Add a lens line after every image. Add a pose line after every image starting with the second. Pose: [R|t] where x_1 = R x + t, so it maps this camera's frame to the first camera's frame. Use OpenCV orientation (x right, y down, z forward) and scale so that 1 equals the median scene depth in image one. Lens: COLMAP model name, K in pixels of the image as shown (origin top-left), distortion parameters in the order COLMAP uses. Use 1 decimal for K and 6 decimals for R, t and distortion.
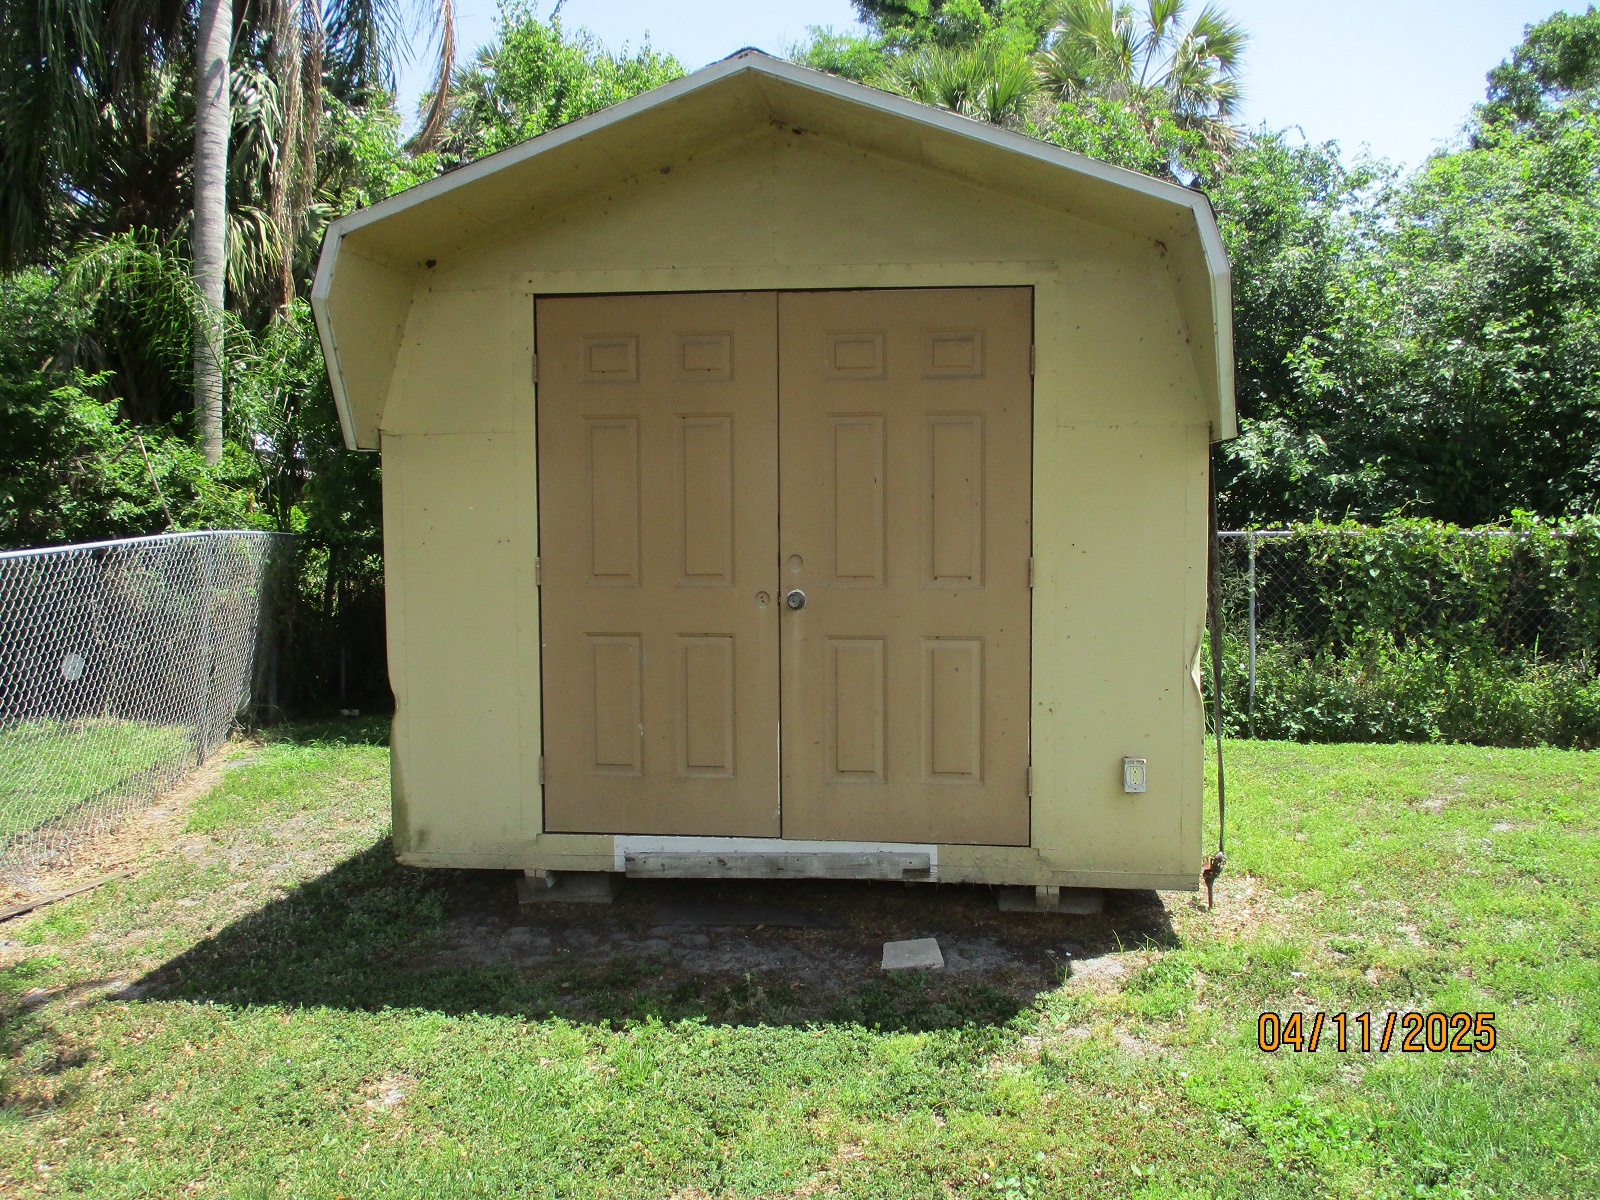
lens RADIAL K [[1335.9, 0, 801.9], [0, 1335.9, 597.9], [0, 0, 1]] dist [-0.021198, 0.023617]
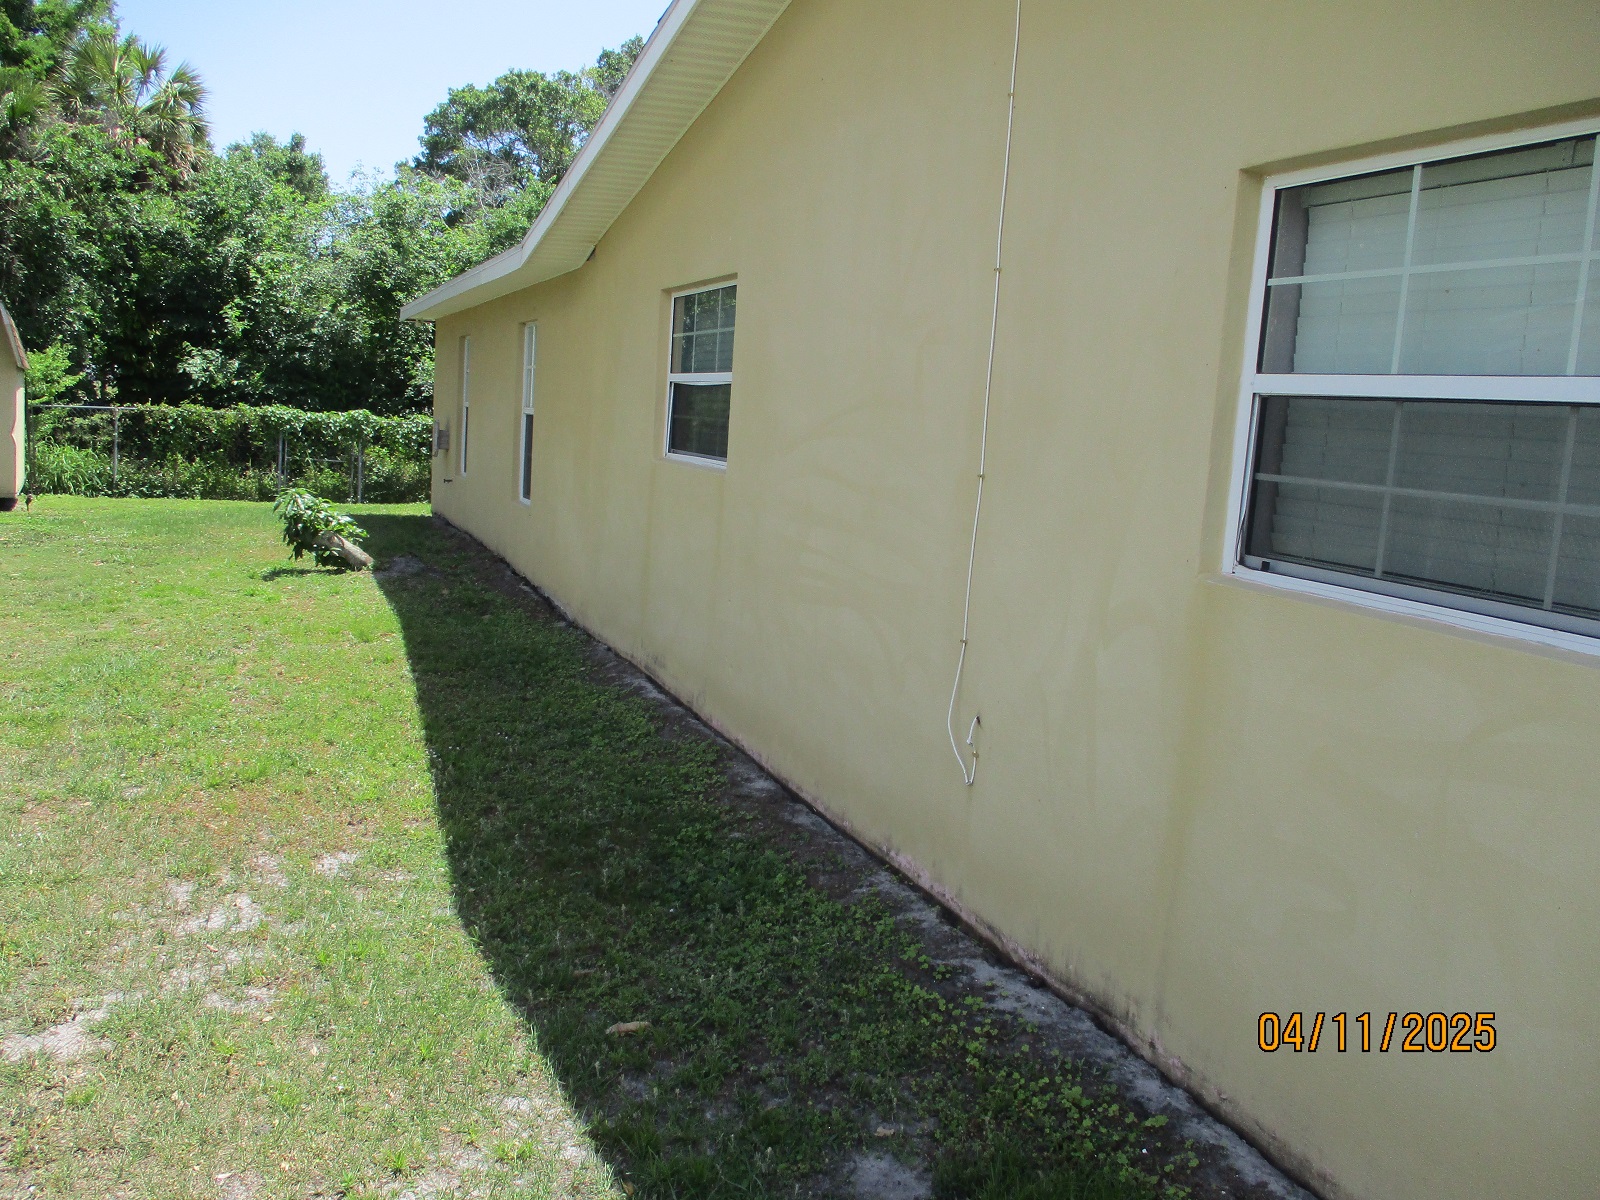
lens RADIAL K [[1335.9, 0, 796.0], [0, 1335.9, 586.5], [0, 0, 1]] dist [-0.021198, 0.023617]
pose [[0.817330, -0.022711, 0.575722, -0.004282], [-0.009800, 0.998530, 0.053302, 0.059713], [-0.576086, -0.049208, 0.815906, -0.731534]]
